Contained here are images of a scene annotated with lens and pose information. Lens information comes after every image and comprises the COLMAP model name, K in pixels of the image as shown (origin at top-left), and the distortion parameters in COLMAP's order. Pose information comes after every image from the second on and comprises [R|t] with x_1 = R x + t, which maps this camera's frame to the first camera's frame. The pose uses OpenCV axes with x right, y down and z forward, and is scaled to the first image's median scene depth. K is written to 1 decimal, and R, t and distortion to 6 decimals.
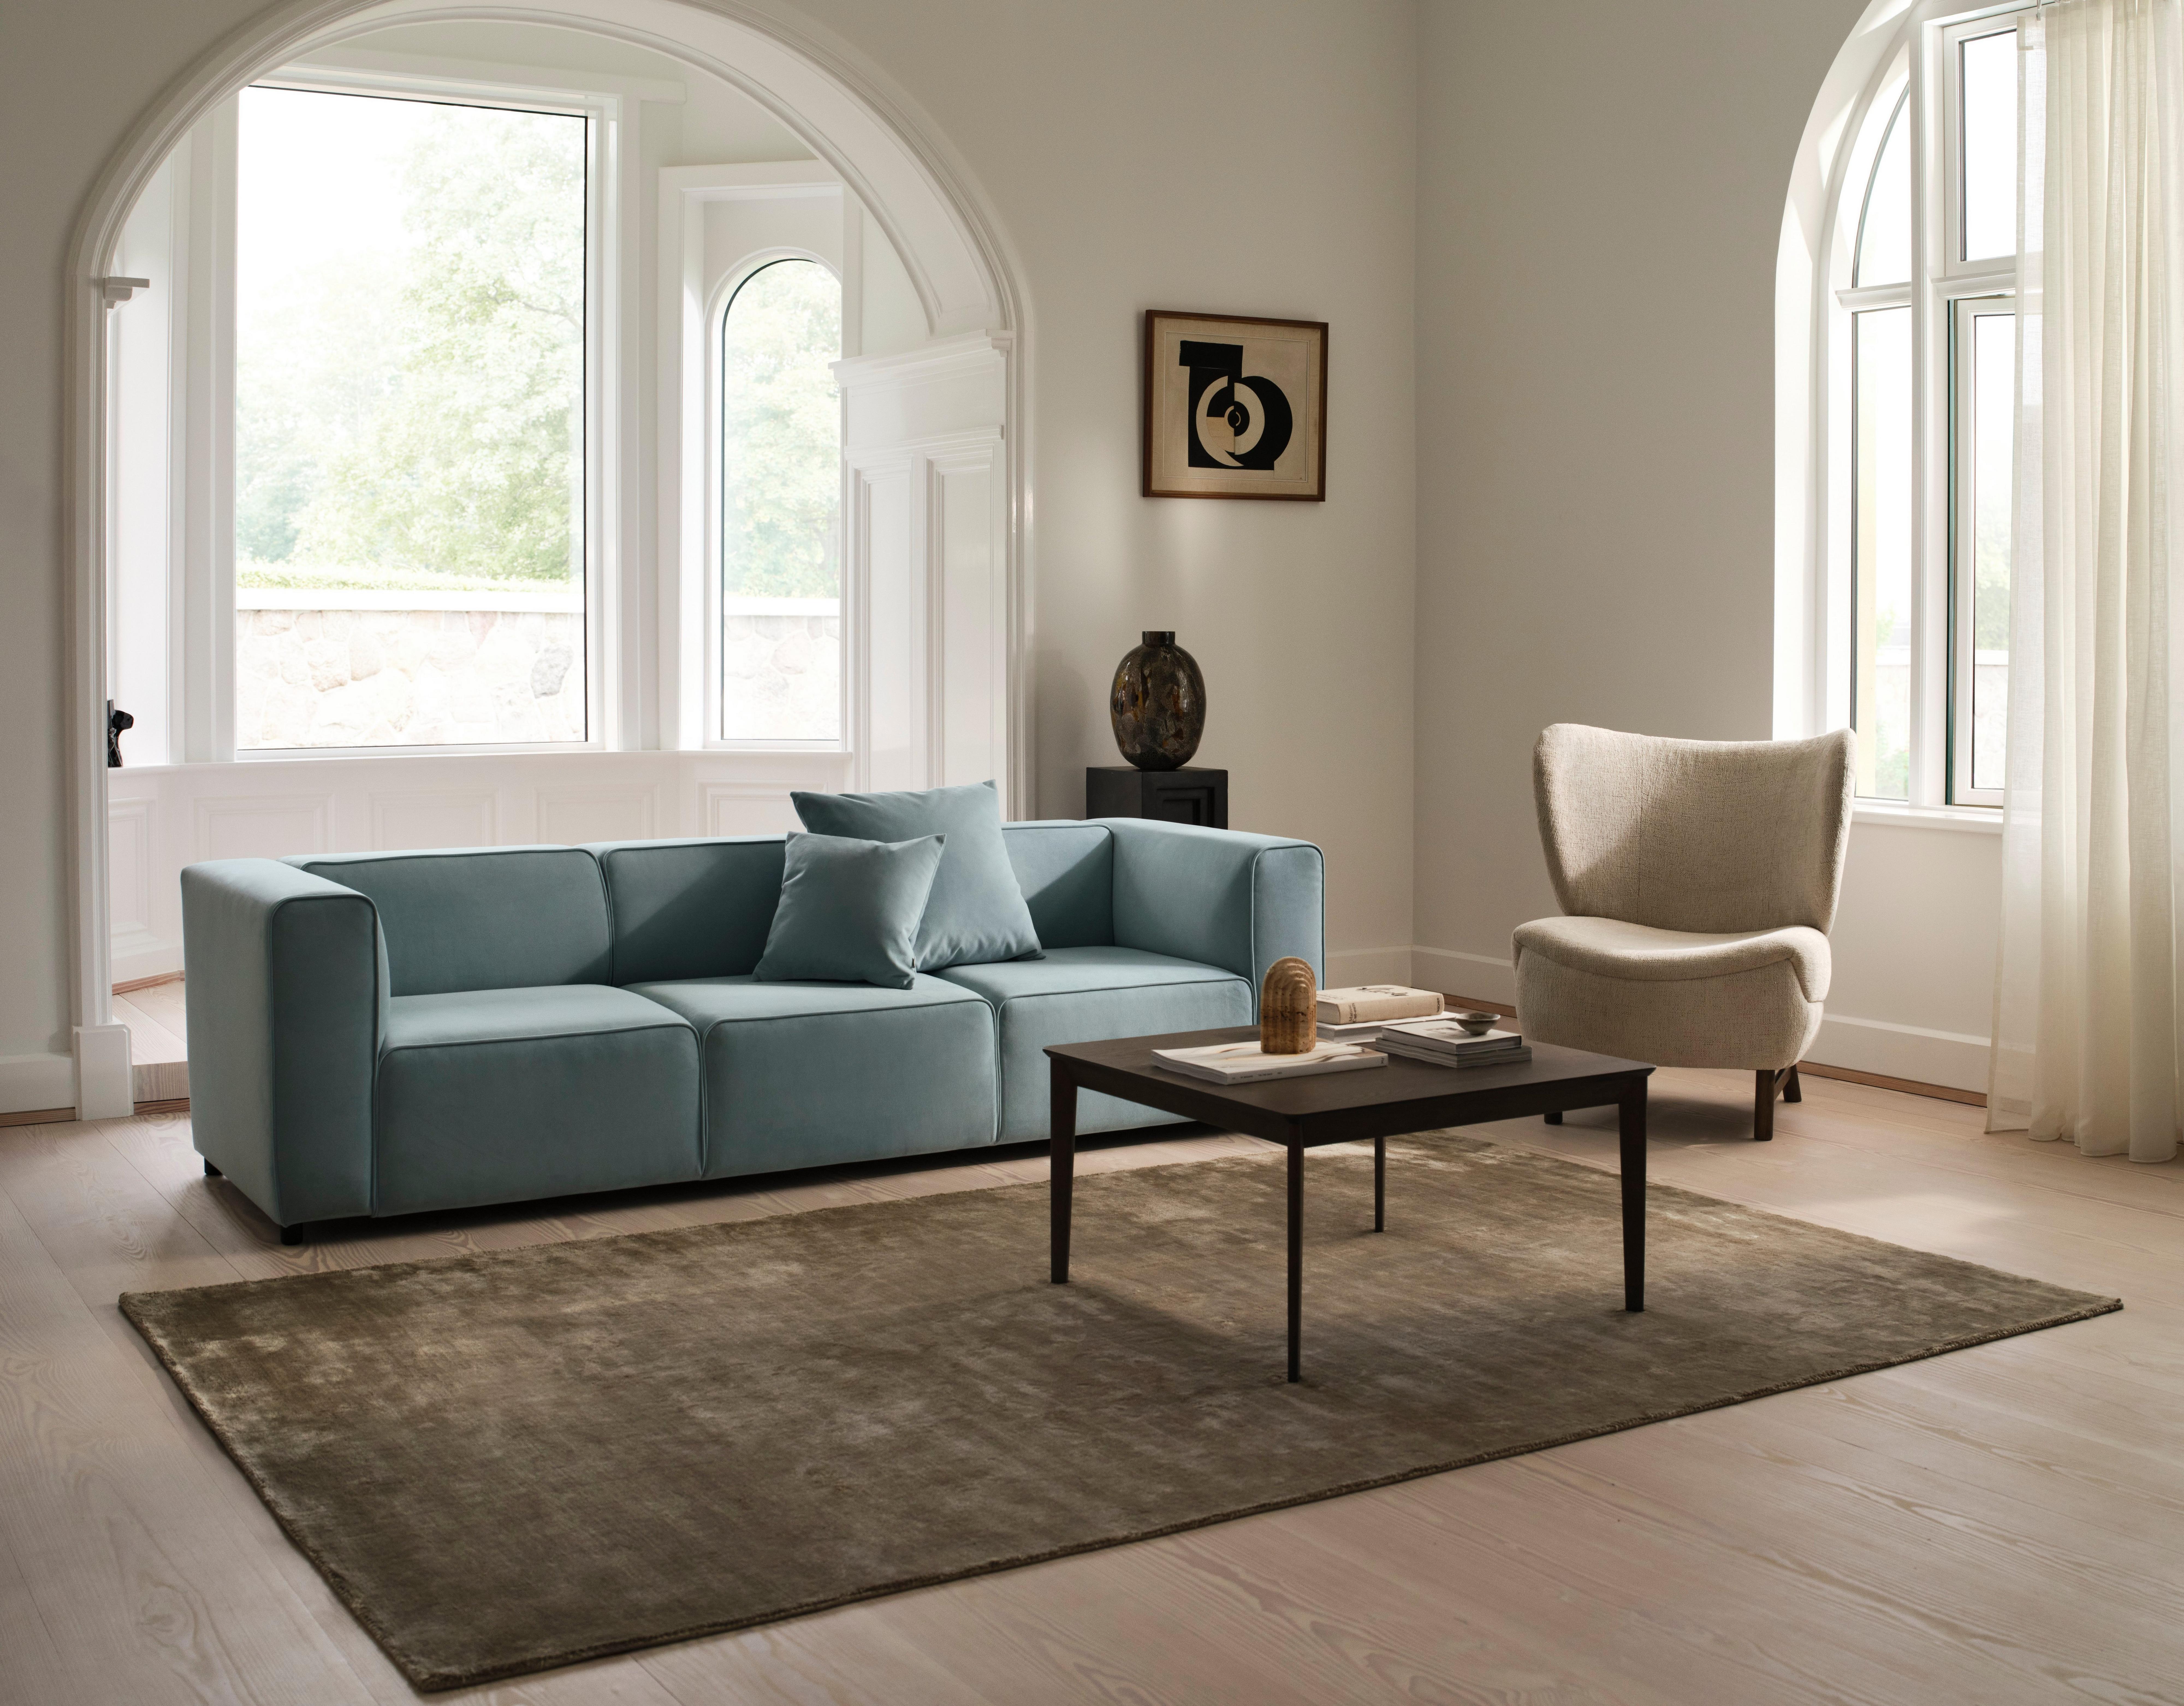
lens RADIAL K [[2538.7, 0, 1094.4], [0, 2538.7, 847.7], [0, 0, 1]] dist [-0.164071, 0.000000]
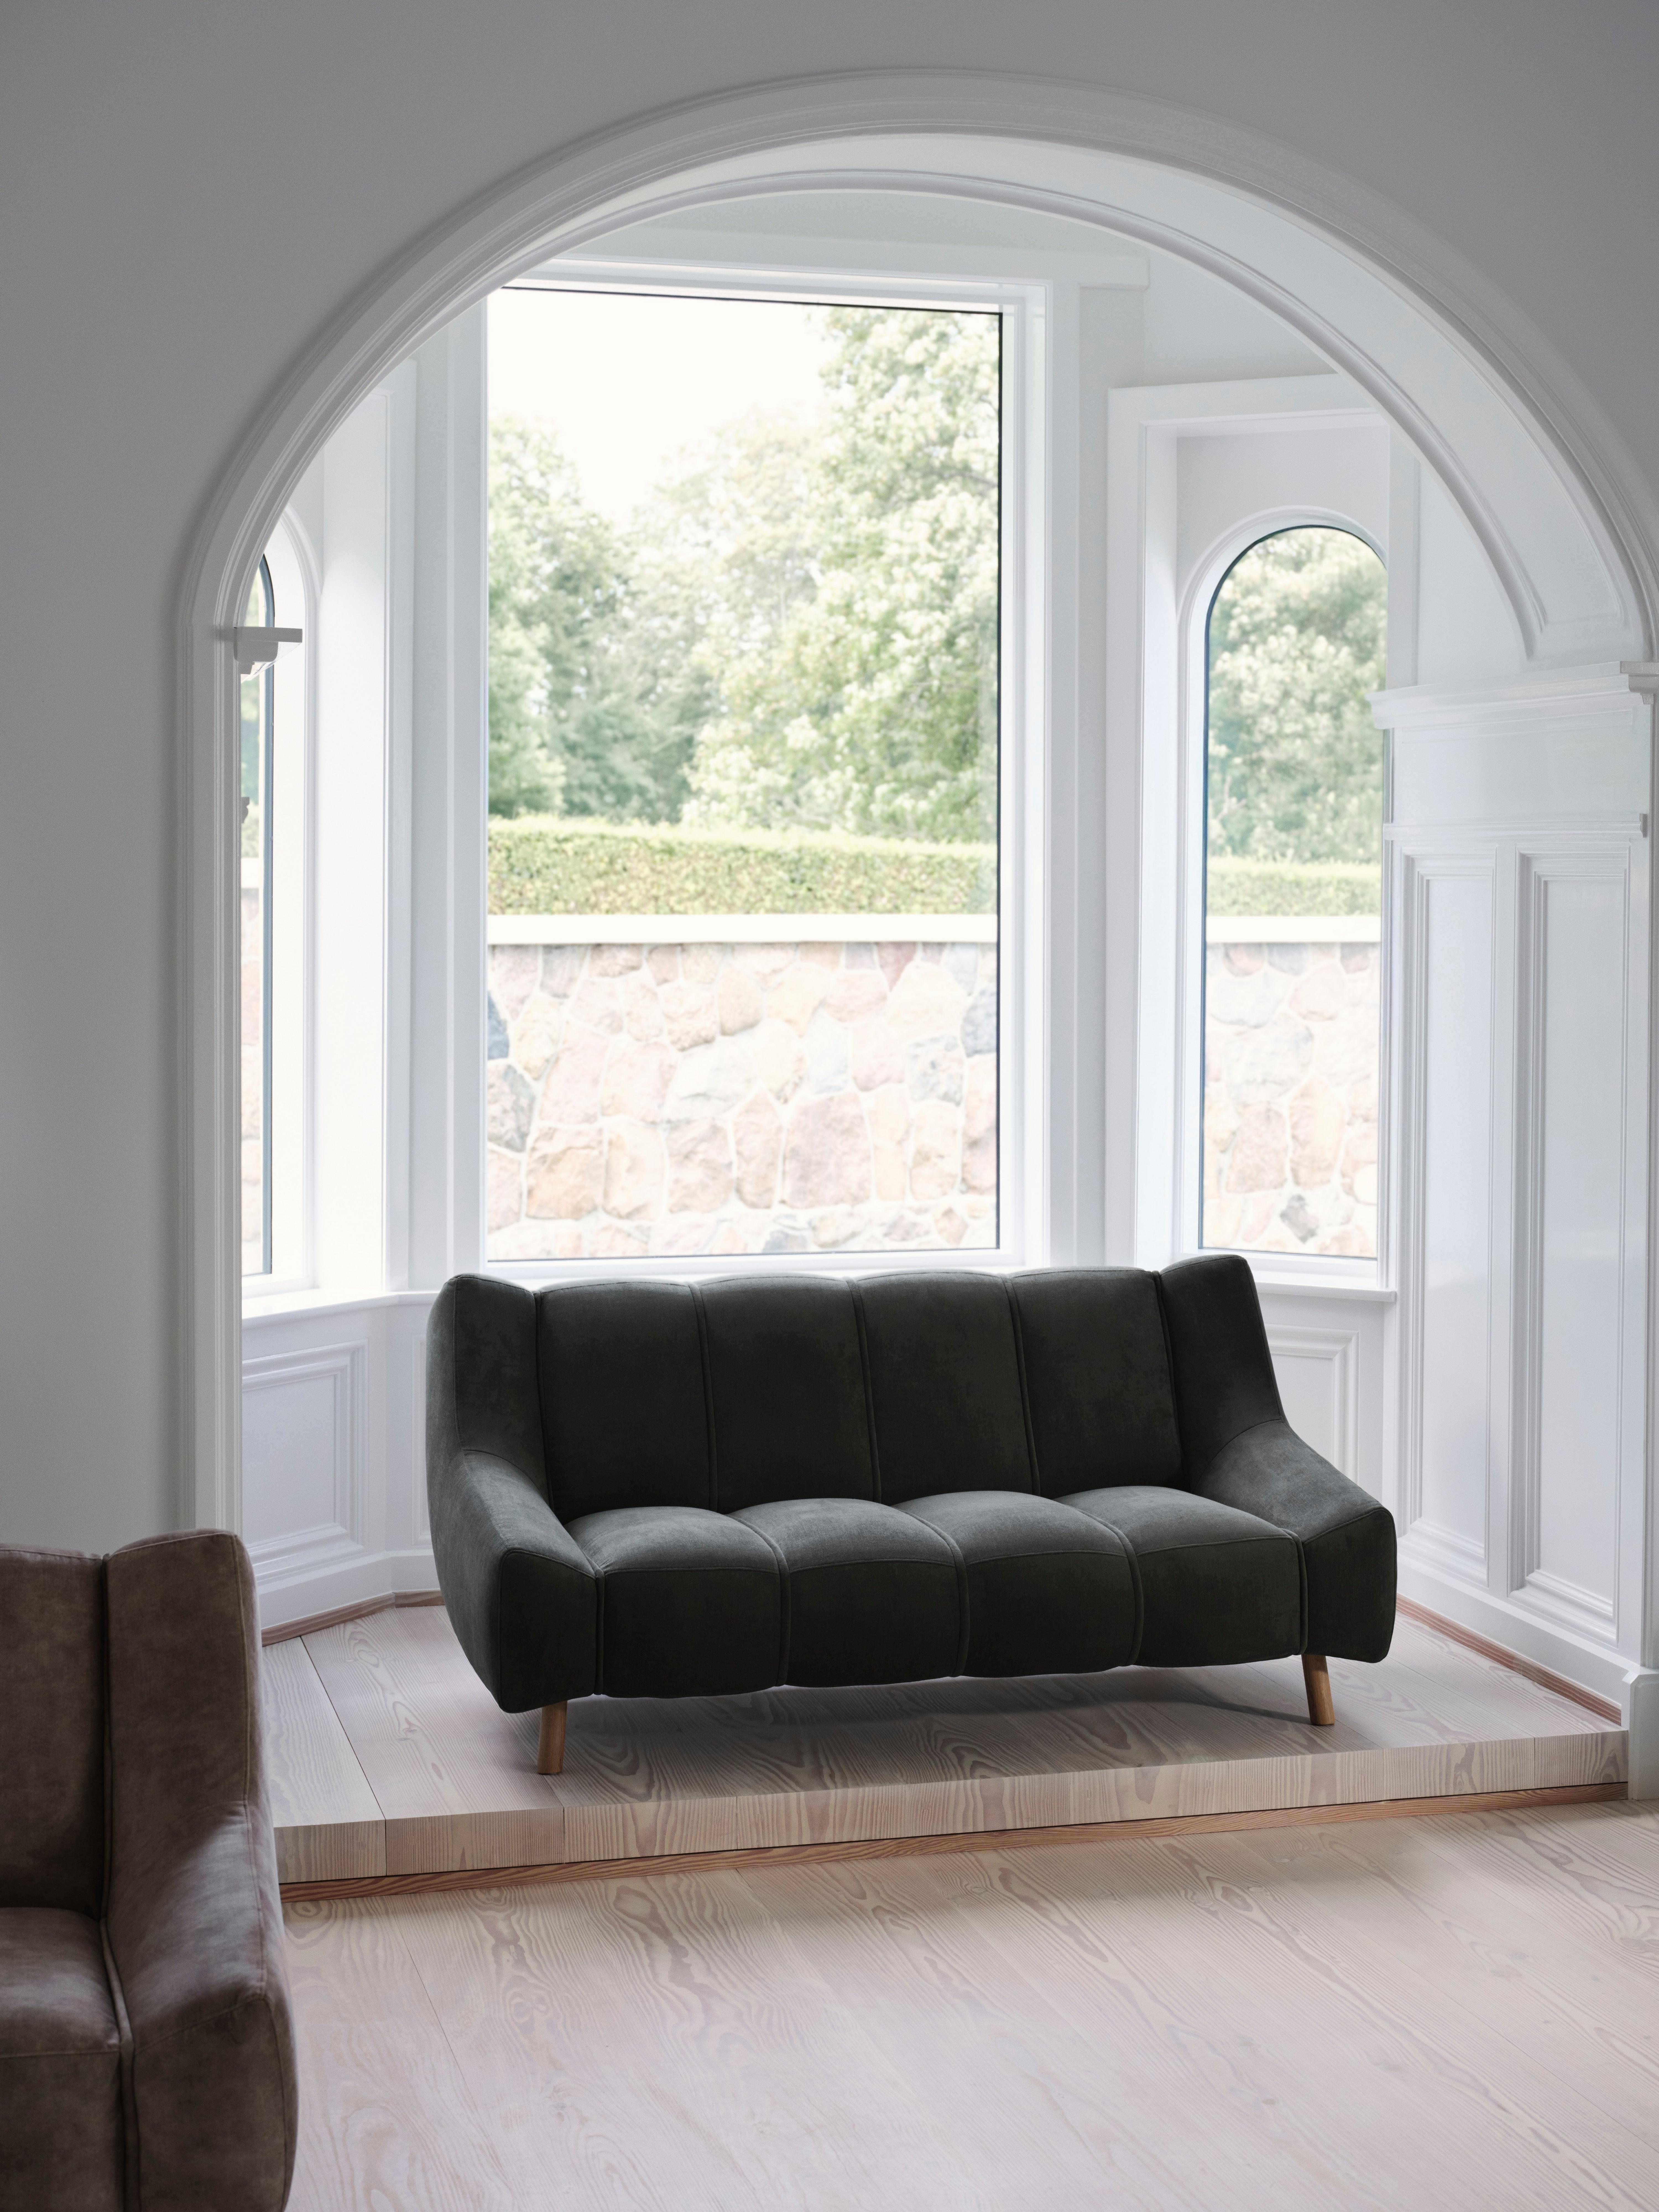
lens RADIAL K [[3214.6, 0, 830.2], [0, 3214.6, 1107.9], [0, 0, 1]] dist [-0.000542, 0.000000]
pose [[0.963227, 0.012458, -0.268399, -0.013668], [-0.015183, 0.999852, -0.008080, -0.071005], [0.268259, 0.011858, 0.963274, 0.154105]]
